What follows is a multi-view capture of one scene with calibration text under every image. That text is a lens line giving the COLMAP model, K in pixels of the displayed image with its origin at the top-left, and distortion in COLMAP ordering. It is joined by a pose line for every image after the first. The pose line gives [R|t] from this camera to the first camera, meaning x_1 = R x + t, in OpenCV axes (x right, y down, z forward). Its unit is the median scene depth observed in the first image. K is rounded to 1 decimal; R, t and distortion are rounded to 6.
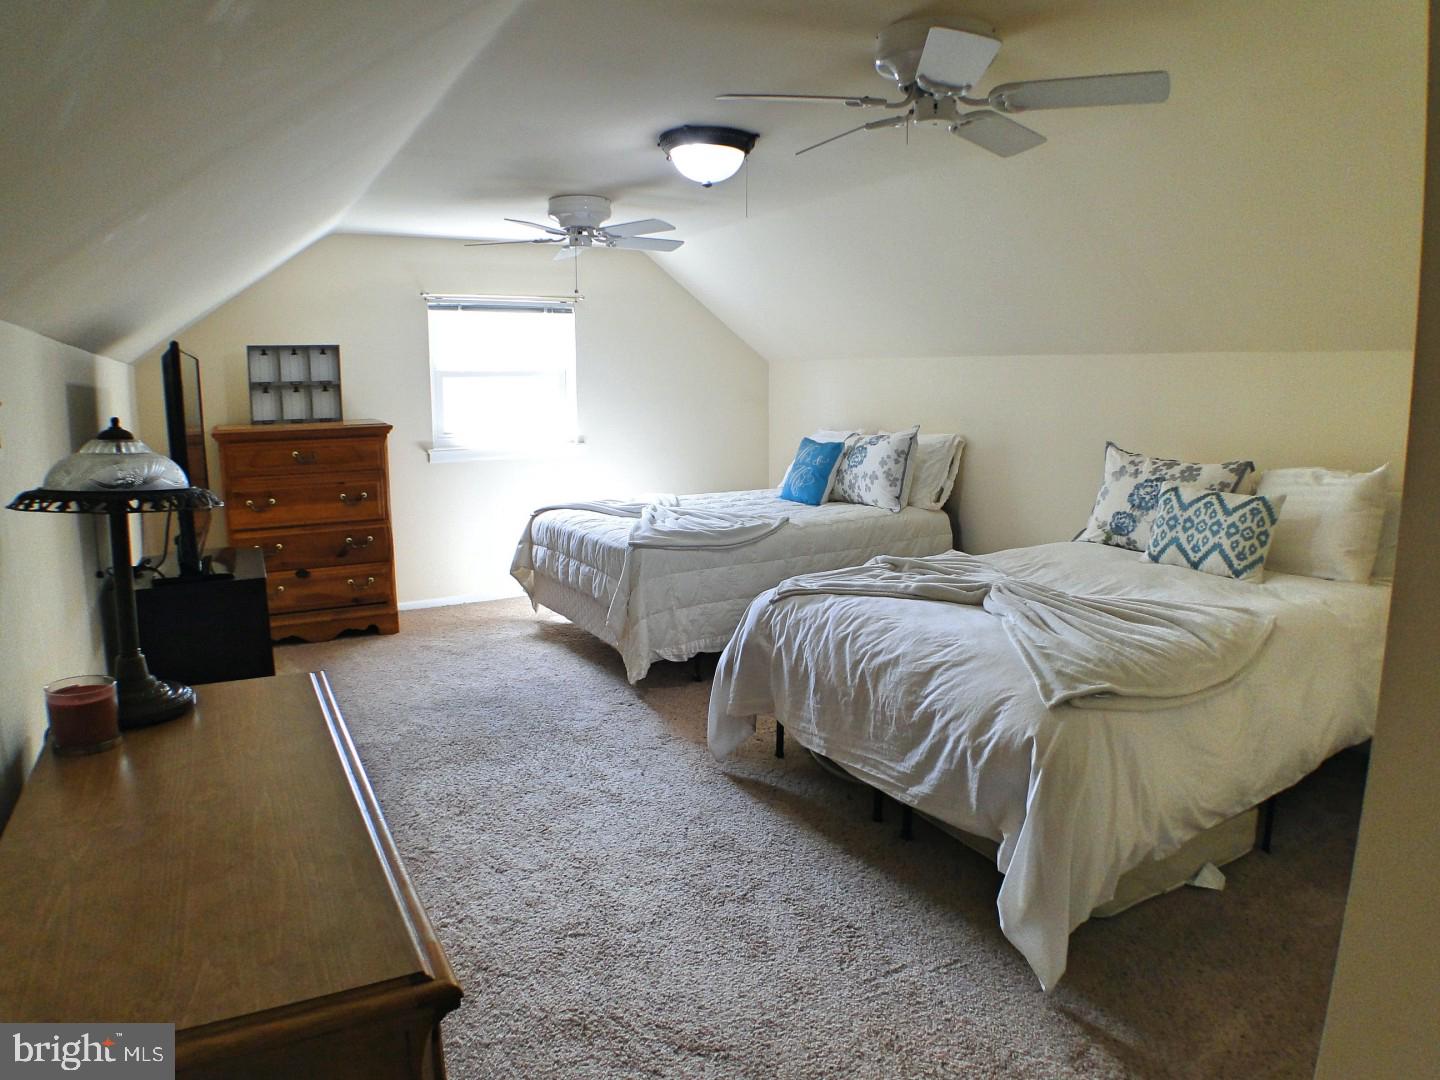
lens RADIAL K [[931.8, 0, 727.9], [0, 931.8, 537.1], [0, 0, 1]] dist [-0.130492, 0.029781]
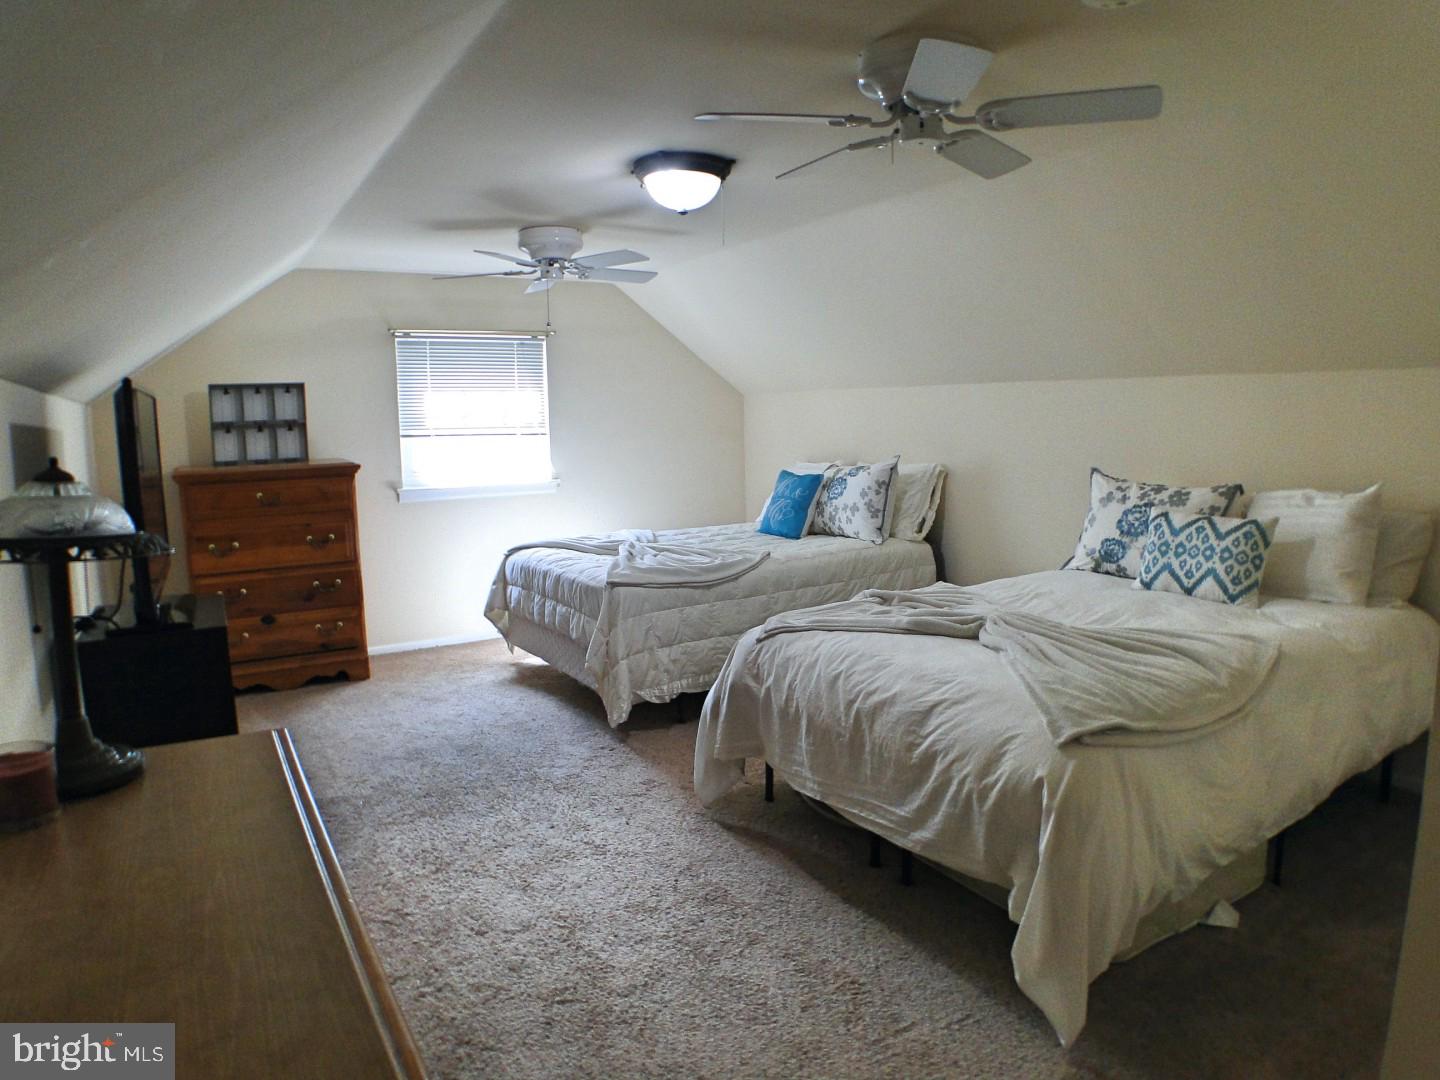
lens RADIAL K [[931.8, 0, 727.9], [0, 931.8, 537.1], [0, 0, 1]] dist [-0.130492, 0.029781]
pose [[0.999332, -0.020024, 0.030555, -0.011785], [0.021138, 0.999107, -0.036574, -0.002418], [-0.029796, 0.037195, 0.998864, 0.035135]]
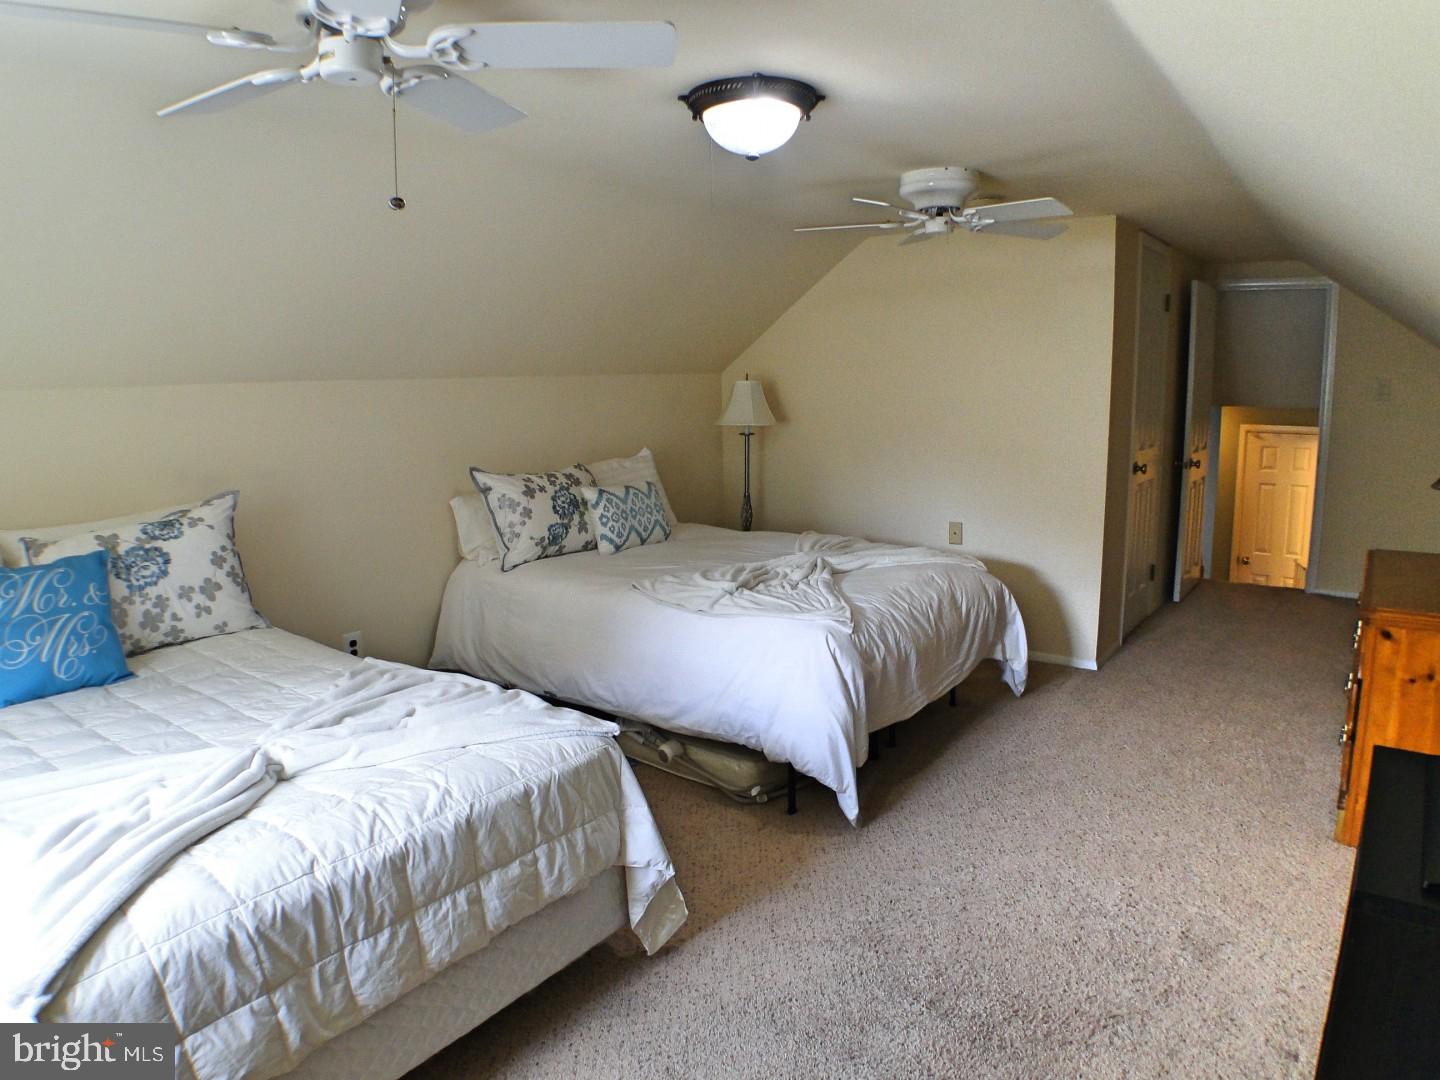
lens RADIAL K [[964.8, 0, 720.0], [0, 964.8, 540.0], [0, 0, 1]] dist [-0.110087, 0.003129]
pose [[-0.408205, -0.148783, 0.900684, -0.808854], [0.161702, 0.959243, 0.231743, -0.286441], [-0.898455, 0.240241, -0.367510, 1.468560]]
